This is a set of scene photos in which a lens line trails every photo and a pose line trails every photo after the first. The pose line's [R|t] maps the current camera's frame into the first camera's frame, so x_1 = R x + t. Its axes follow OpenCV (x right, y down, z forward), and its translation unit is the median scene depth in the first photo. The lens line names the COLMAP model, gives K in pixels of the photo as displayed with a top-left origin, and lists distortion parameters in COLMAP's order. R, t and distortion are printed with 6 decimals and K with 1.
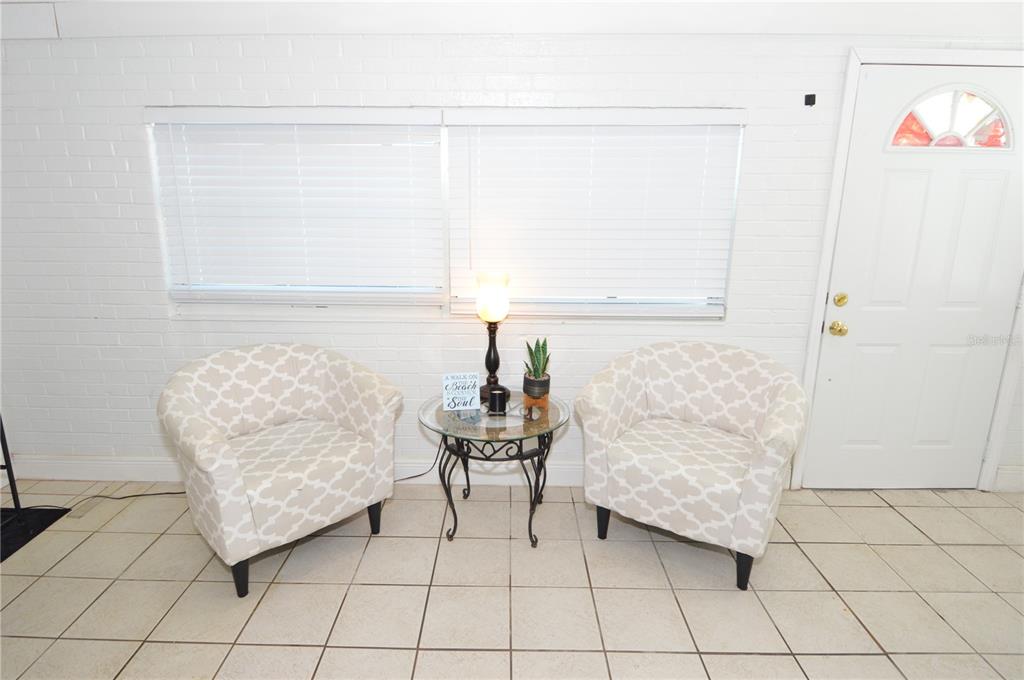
lens RADIAL K [[552.5, 0, 506.7], [0, 552.5, 337.0], [0, 0, 1]] dist [0.022025, -0.035201]
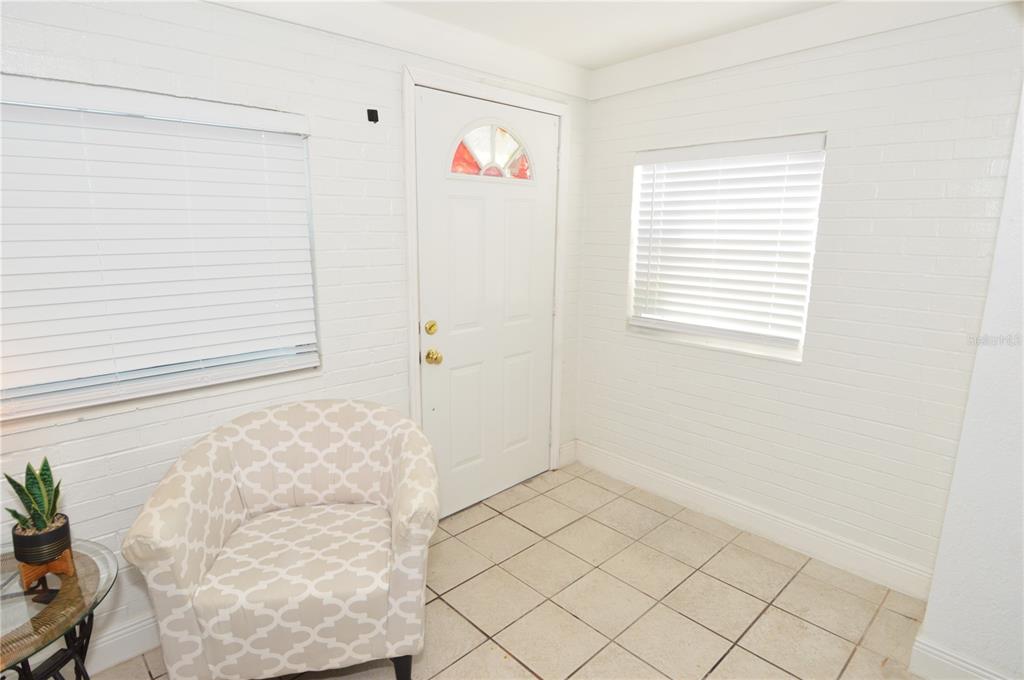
lens RADIAL K [[552.5, 0, 506.7], [0, 552.5, 337.0], [0, 0, 1]] dist [0.022025, -0.035201]
pose [[0.727992, -0.135508, 0.672060, 0.048481], [0.169277, 0.985449, 0.015333, -0.048304], [-0.664359, 0.102602, 0.740338, 0.214621]]
